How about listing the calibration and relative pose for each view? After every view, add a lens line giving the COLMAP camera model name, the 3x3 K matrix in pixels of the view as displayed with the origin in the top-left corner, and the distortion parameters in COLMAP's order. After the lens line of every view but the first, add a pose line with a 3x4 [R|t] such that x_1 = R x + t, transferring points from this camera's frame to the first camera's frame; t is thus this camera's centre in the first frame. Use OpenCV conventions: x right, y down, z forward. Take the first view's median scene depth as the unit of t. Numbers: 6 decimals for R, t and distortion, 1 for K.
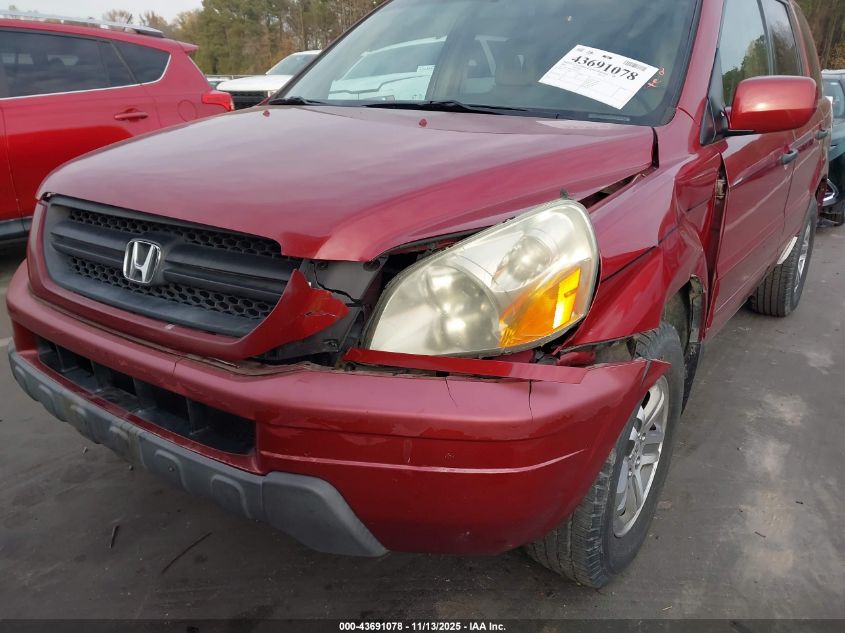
lens RADIAL K [[676.8, 0, 422.5], [0, 676.8, 316.5], [0, 0, 1]] dist [0.003438, -0.000219]
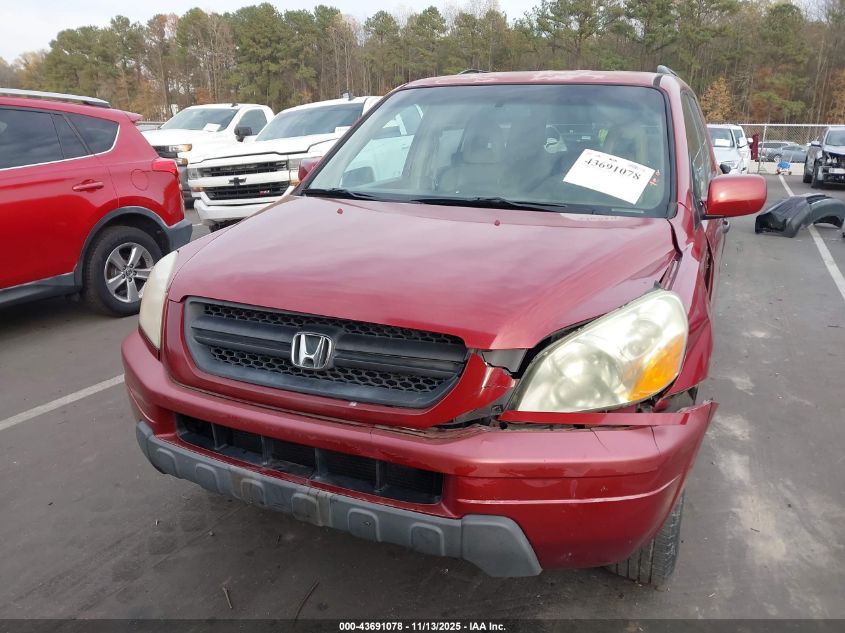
lens RADIAL K [[669.2, 0, 422.5], [0, 669.2, 316.5], [0, 0, 1]] dist [0.054697, -0.075205]
pose [[0.981077, -0.052797, 0.186282, -0.362598], [0.063017, 0.996790, -0.049375, -0.058704], [-0.183077, 0.060179, 0.981255, -0.167127]]
